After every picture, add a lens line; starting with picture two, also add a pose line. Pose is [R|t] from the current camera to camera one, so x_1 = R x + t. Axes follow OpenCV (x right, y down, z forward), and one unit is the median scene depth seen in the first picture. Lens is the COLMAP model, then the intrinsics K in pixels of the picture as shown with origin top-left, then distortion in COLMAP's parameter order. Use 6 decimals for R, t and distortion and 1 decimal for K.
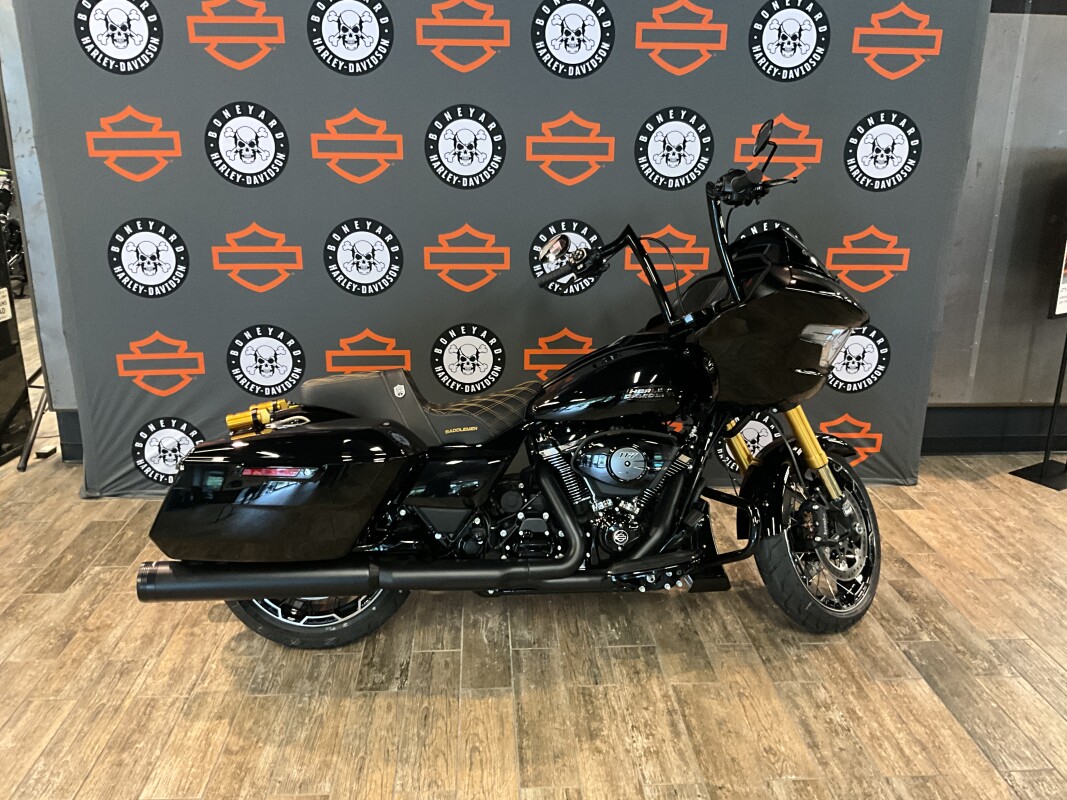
lens RADIAL K [[881.6, 0, 526.6], [0, 881.6, 397.1], [0, 0, 1]] dist [0.037945, -0.067814]
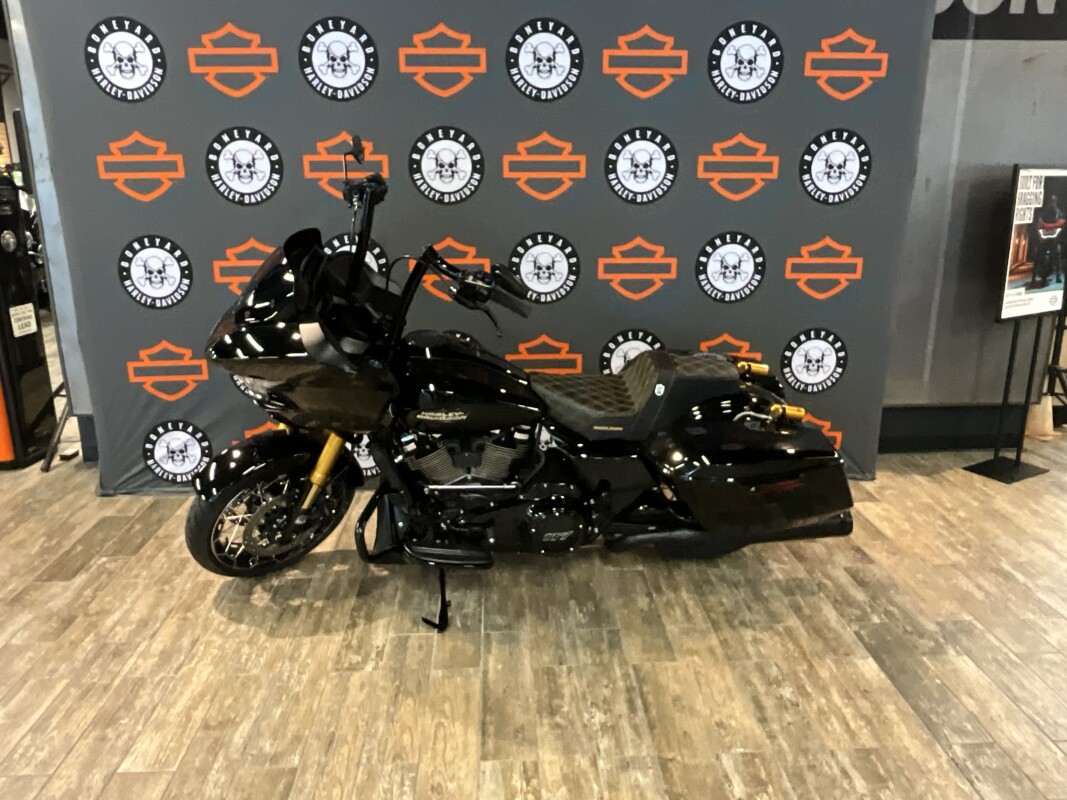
lens RADIAL K [[806.1, 0, 530.8], [0, 806.1, 398.9], [0, 0, 1]] dist [-0.015653, 0.015429]
pose [[0.999910, -0.006751, -0.011559, 0.044509], [0.006508, 0.999761, -0.020883, 0.022640], [0.011698, 0.020805, 0.999715, 0.028372]]
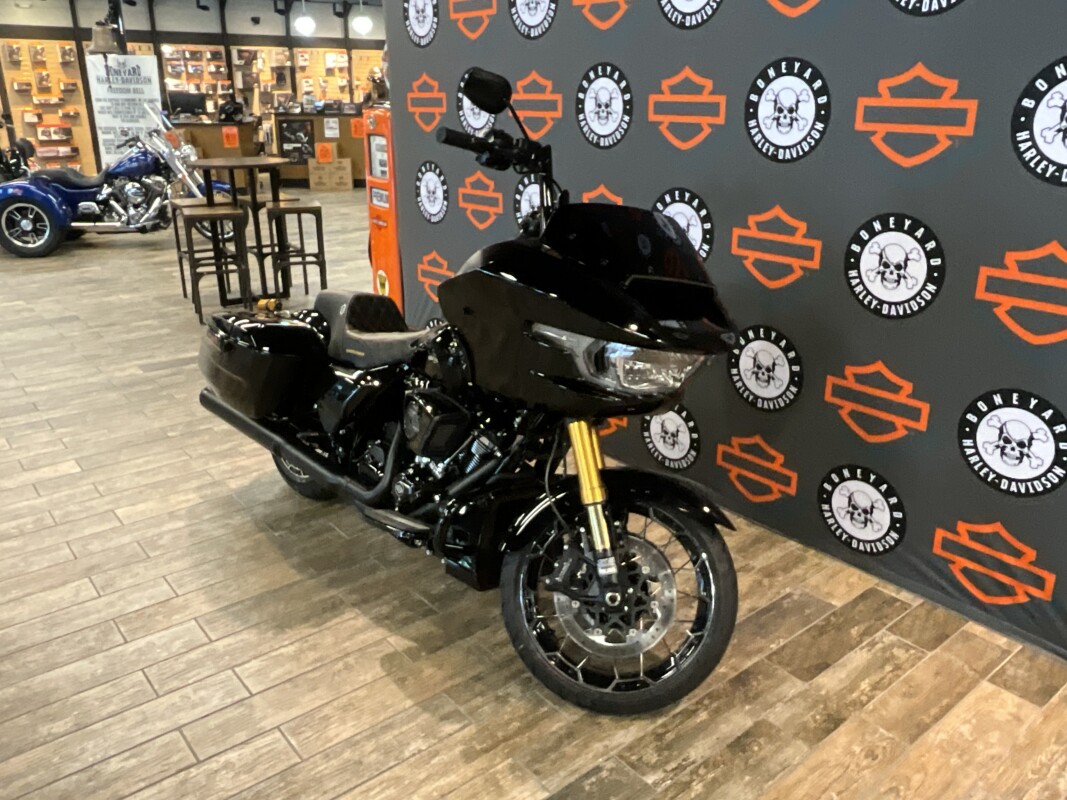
lens RADIAL K [[840.2, 0, 536.0], [0, 840.2, 399.5], [0, 0, 1]] dist [-0.016557, -0.010572]
pose [[0.597926, 0.268798, -0.755137, 0.710283], [-0.243372, 0.958500, 0.148482, -0.092450], [0.763711, 0.094998, 0.638530, 0.388699]]
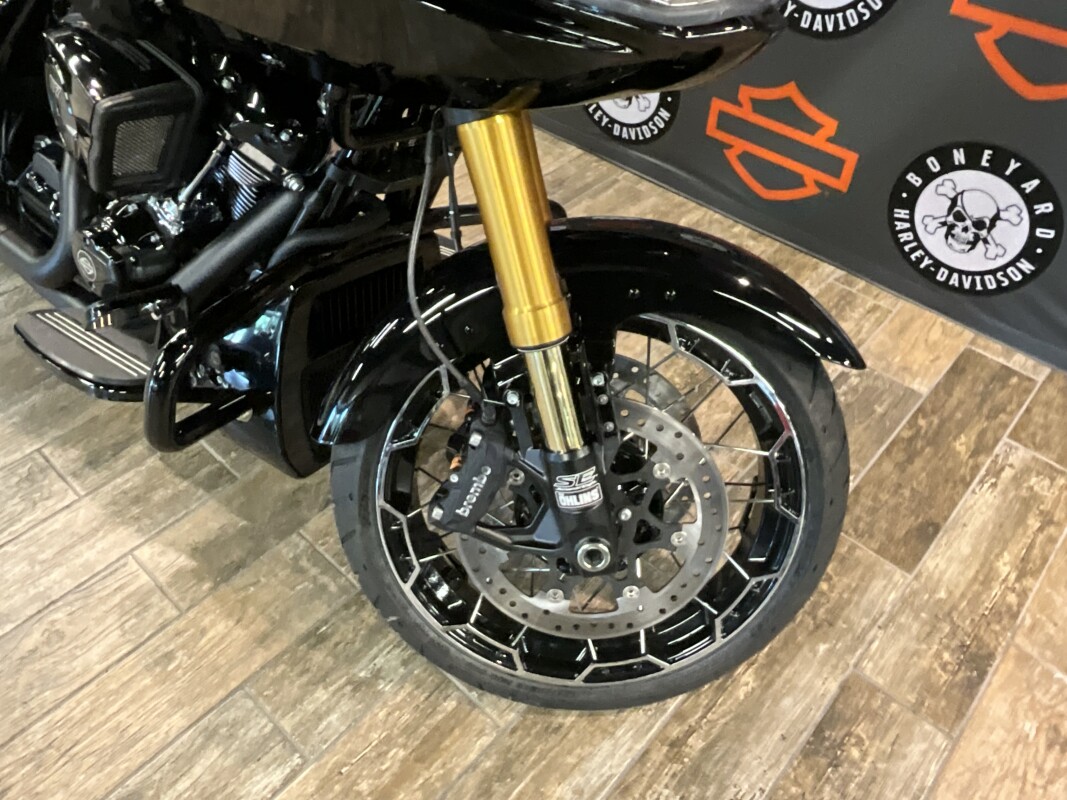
lens RADIAL K [[806.1, 0, 534.6], [0, 806.1, 405.6], [0, 0, 1]] dist [-0.015653, 0.015429]
pose [[0.706966, 0.520686, -0.478629, 0.399955], [-0.235740, 0.811533, 0.534640, -0.043176], [0.666803, -0.265141, 0.696473, 0.664869]]
